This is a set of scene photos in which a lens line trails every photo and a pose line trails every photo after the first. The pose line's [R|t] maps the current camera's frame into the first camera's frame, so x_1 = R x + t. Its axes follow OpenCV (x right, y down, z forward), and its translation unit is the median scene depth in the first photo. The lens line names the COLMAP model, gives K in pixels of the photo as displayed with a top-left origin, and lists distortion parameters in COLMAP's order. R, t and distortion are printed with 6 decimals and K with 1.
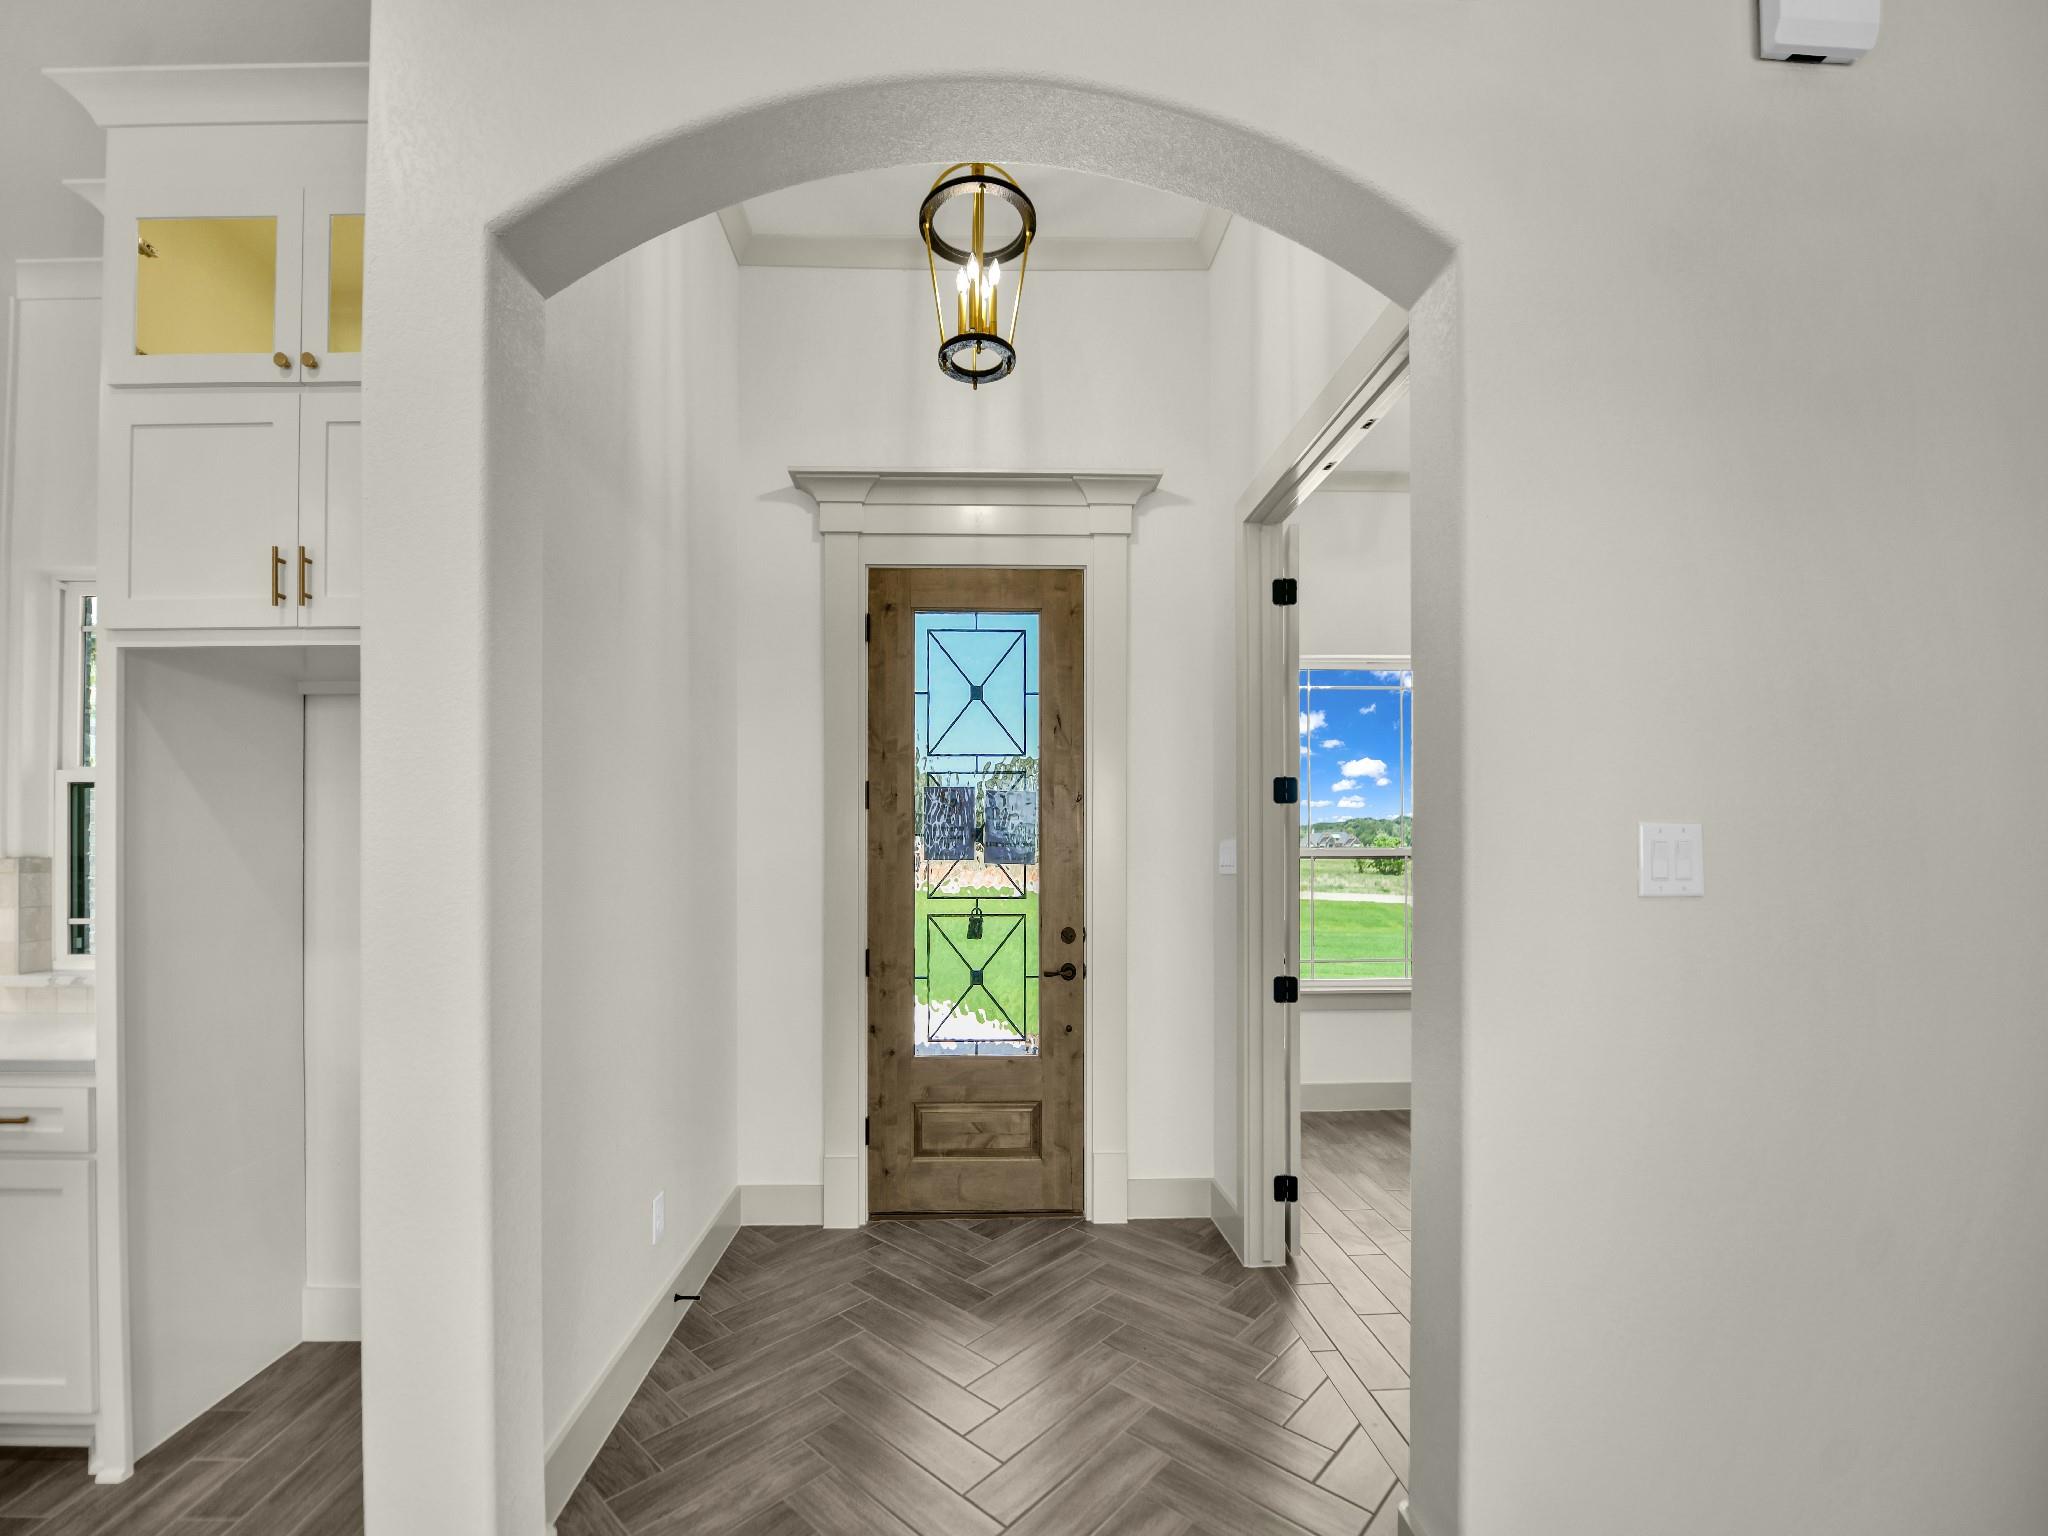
lens RADIAL K [[834.6, 0, 993.6], [0, 834.6, 849.9], [0, 0, 1]] dist [-0.019793, 0.001926]
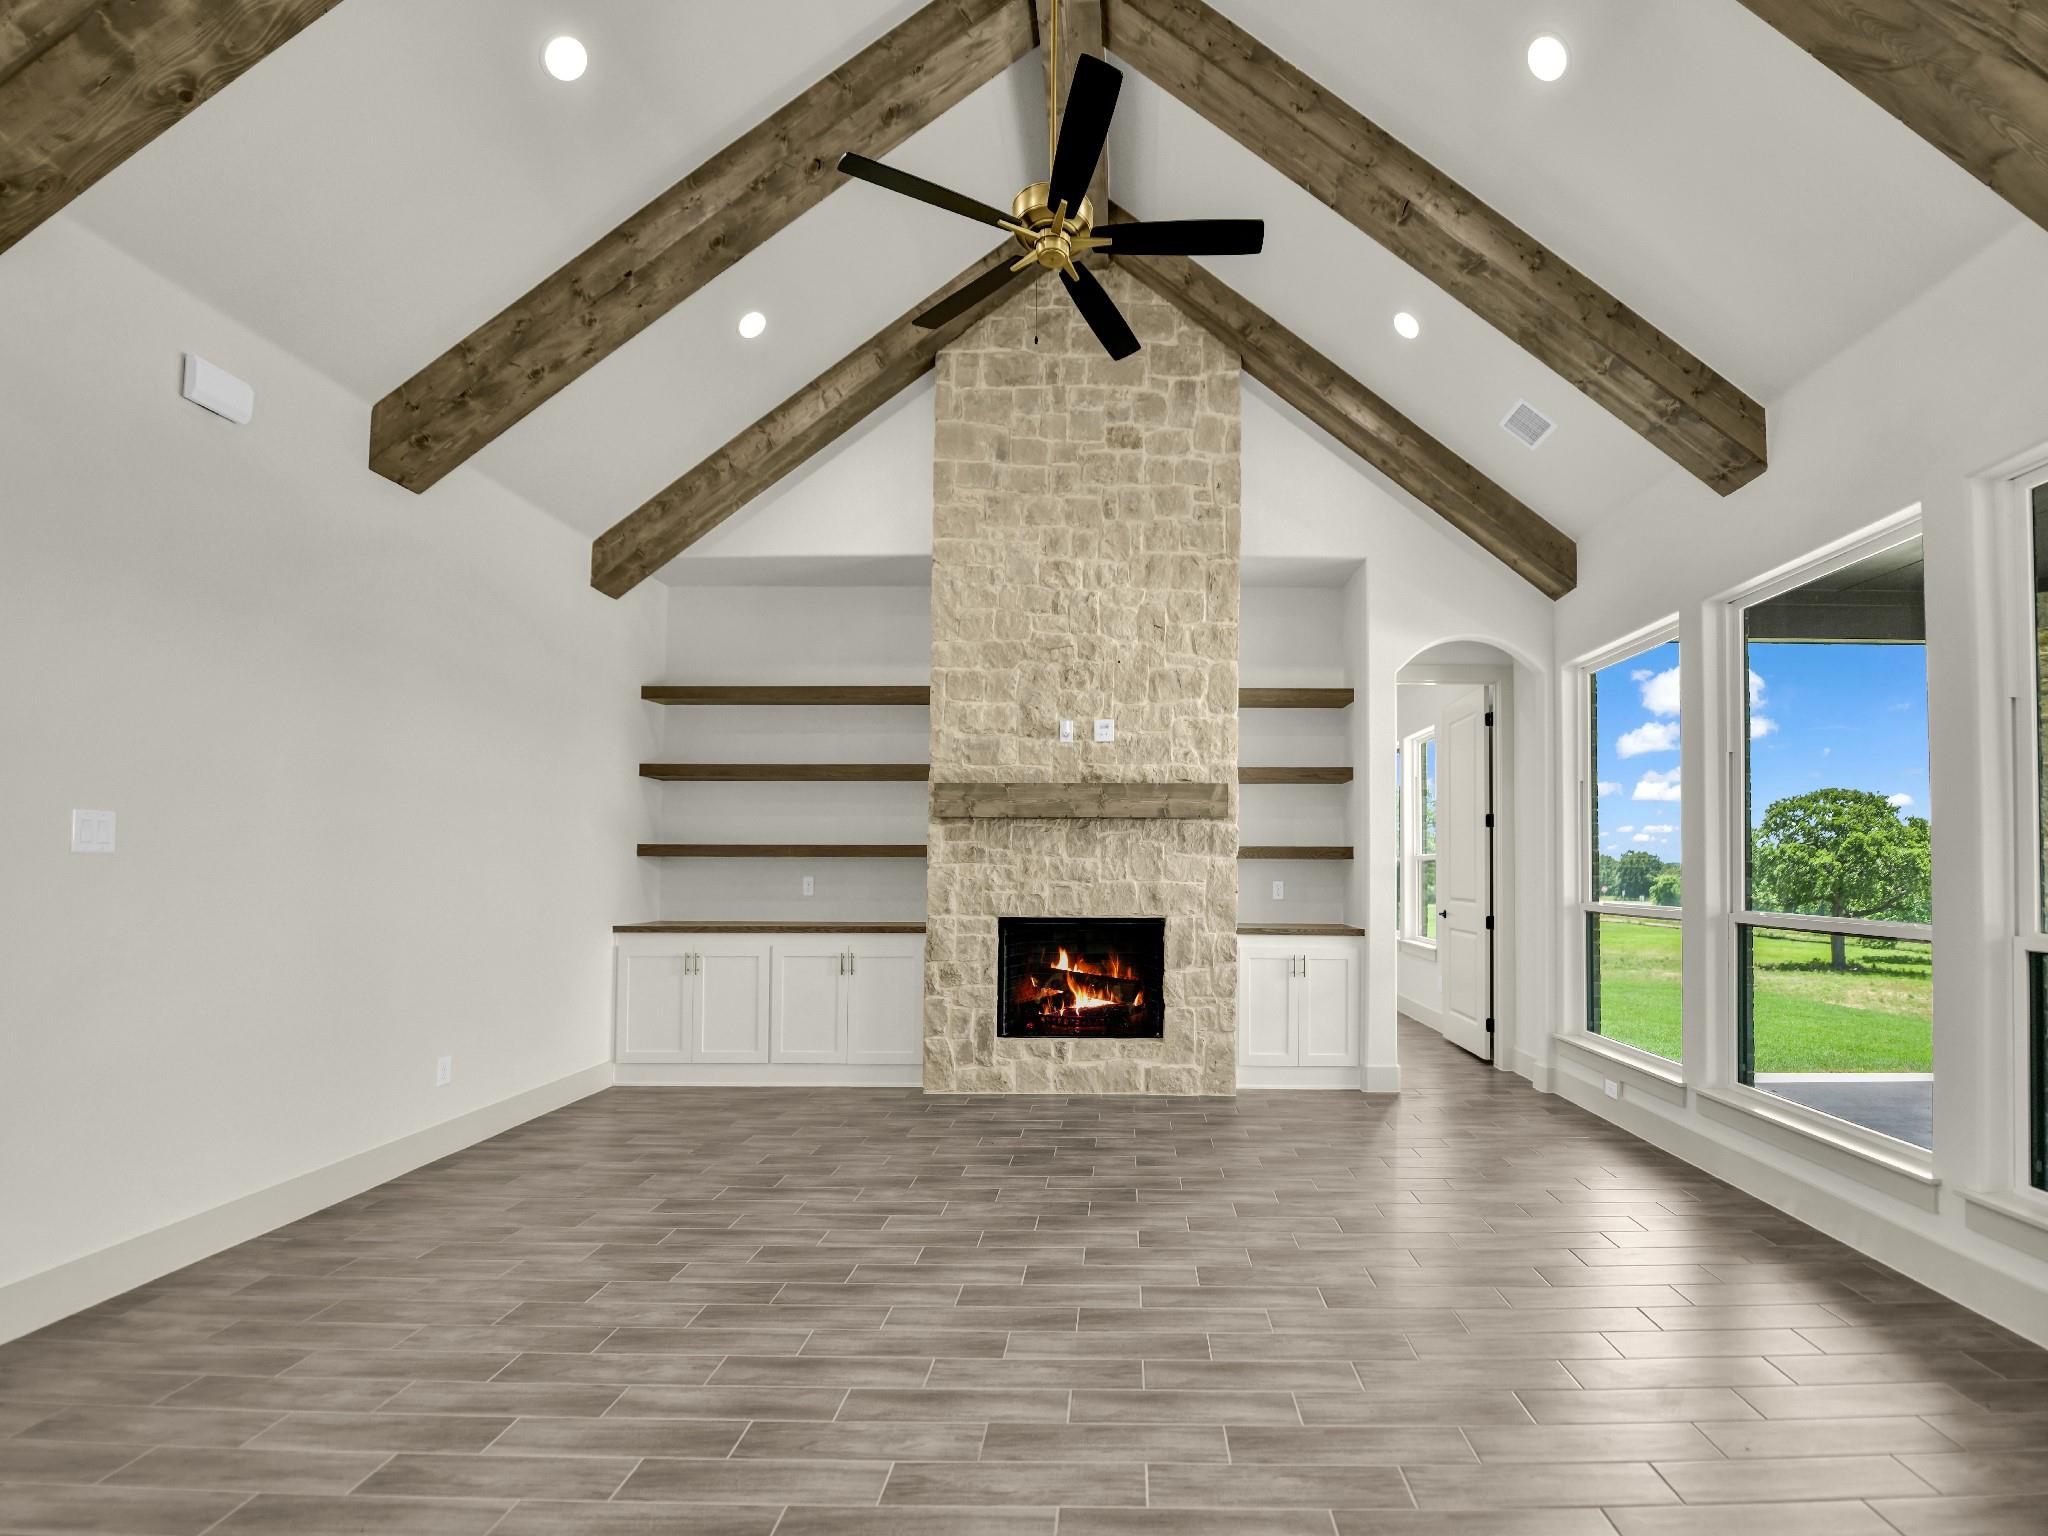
lens RADIAL K [[897.0, 0, 1154.9], [0, 897.0, 847.4], [0, 0, 1]] dist [-0.013789, -0.001686]
pose [[0.019288, 0.029849, 0.999368, -0.409233], [-0.010920, 0.999501, -0.029642, 0.031967], [-0.999754, -0.010341, 0.019604, -0.532440]]
